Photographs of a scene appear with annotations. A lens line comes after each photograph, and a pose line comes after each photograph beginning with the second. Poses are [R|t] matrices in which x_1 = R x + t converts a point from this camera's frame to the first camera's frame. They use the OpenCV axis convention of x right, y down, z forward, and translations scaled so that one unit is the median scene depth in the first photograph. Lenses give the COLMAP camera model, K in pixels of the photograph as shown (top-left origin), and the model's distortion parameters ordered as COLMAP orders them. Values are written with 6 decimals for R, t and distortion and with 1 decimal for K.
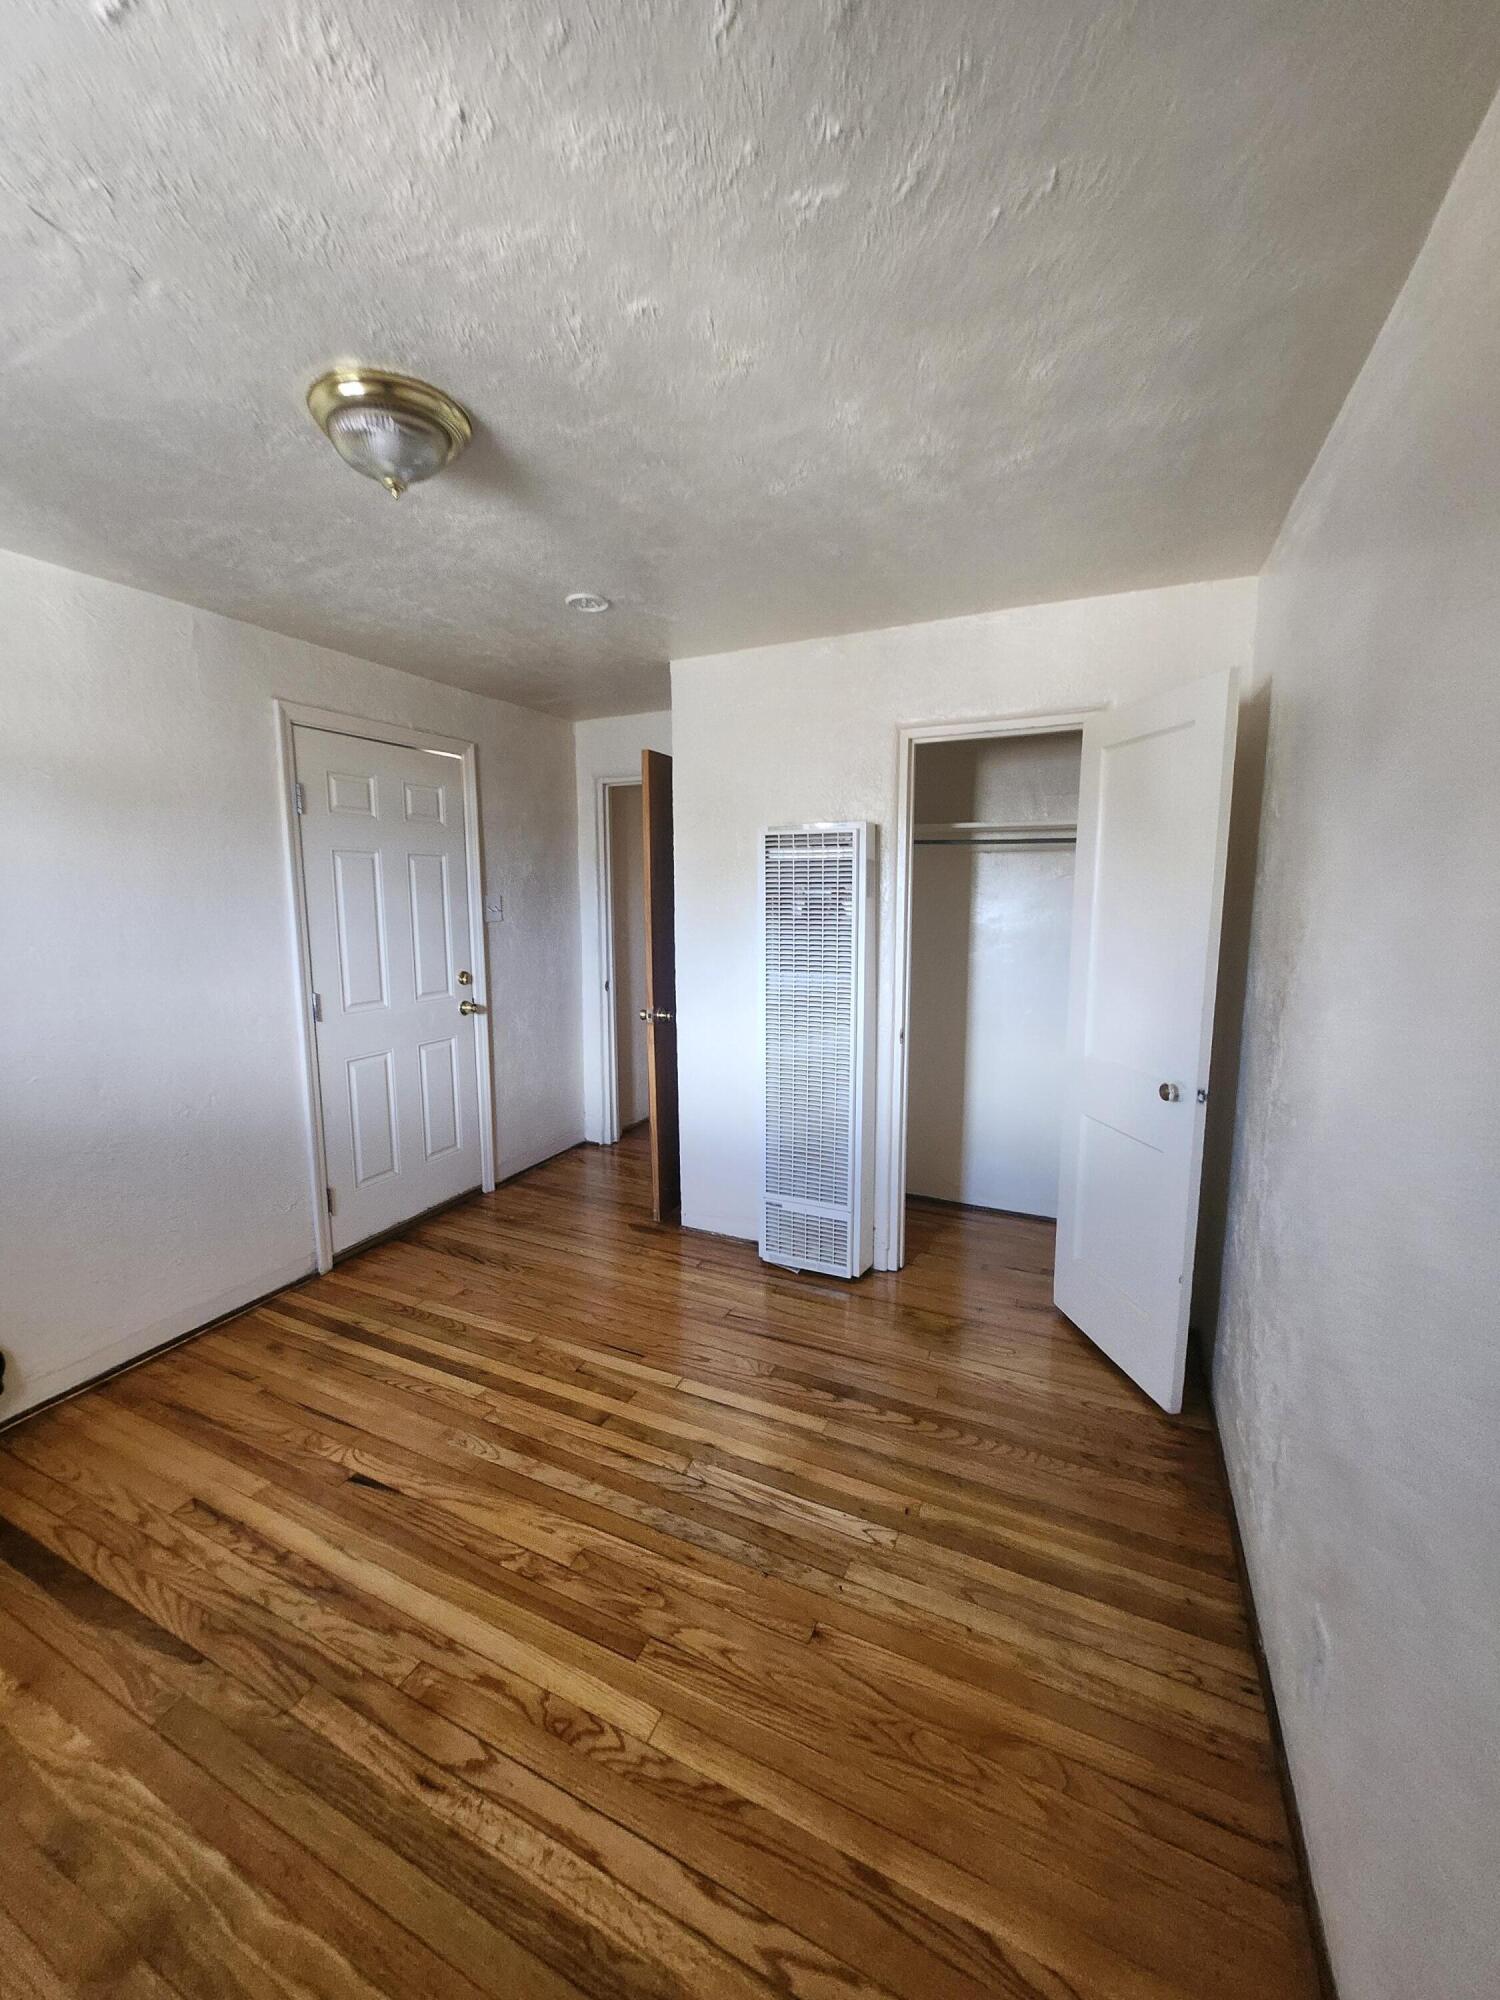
lens RADIAL K [[791.0, 0, 742.1], [0, 791.0, 998.1], [0, 0, 1]] dist [-0.001047, 0.000778]
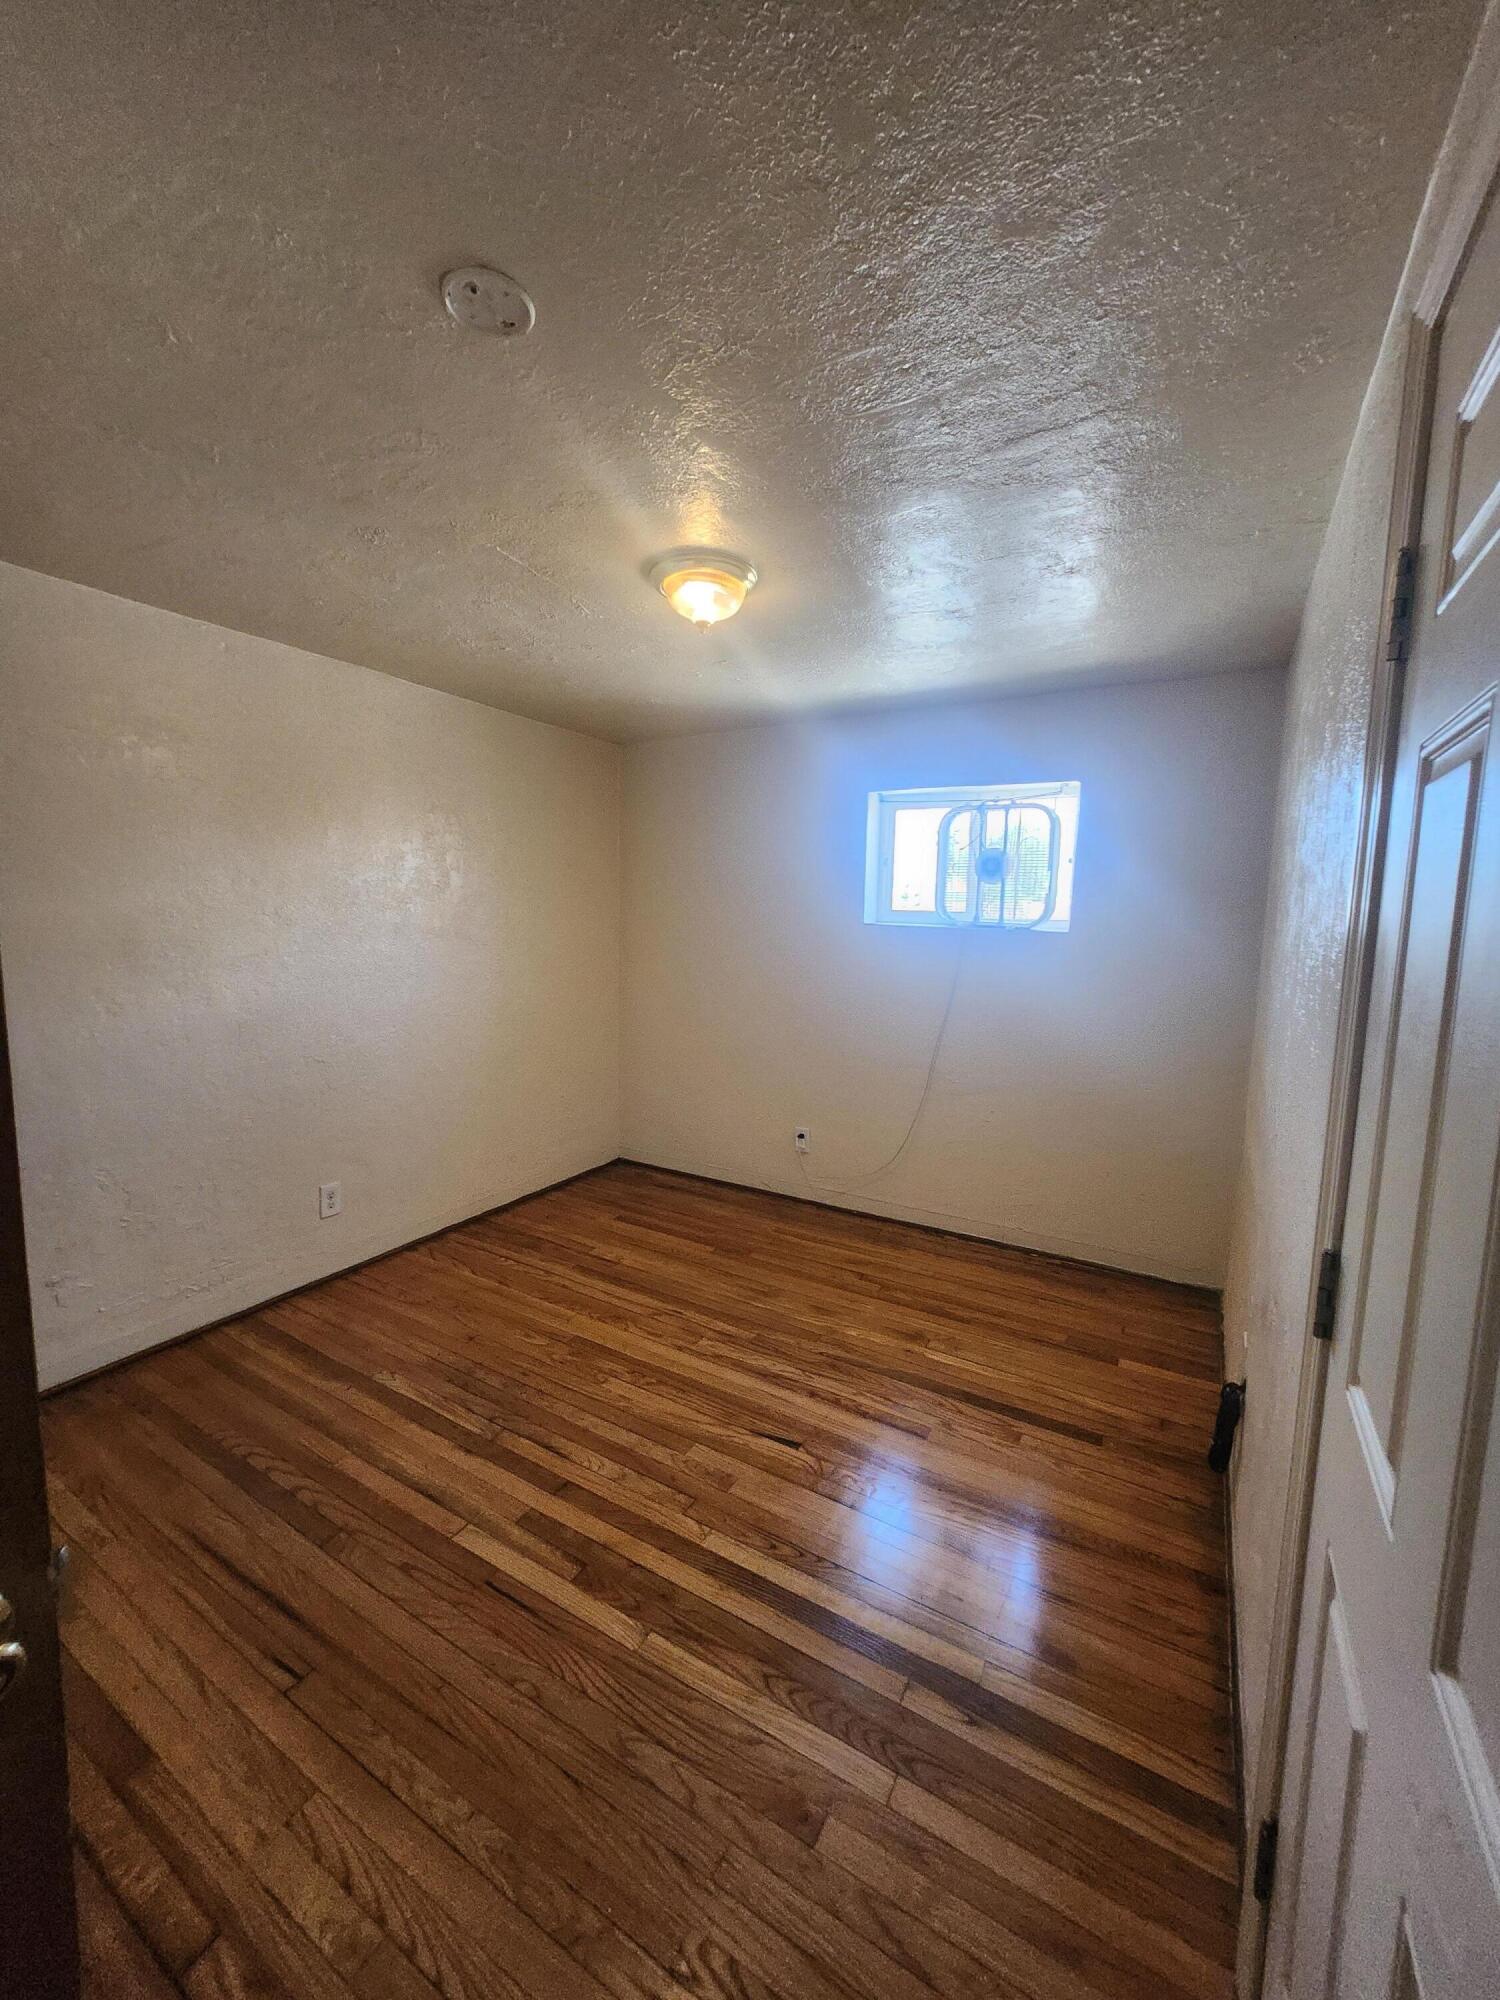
lens RADIAL K [[791.0, 0, 746.5], [0, 791.0, 999.3], [0, 0, 1]] dist [-0.001047, 0.000778]
pose [[-0.995872, -0.026103, 0.086934, -0.566946], [-0.004218, 0.970029, 0.242954, -0.297041], [-0.090670, 0.241584, -0.966135, 2.178382]]
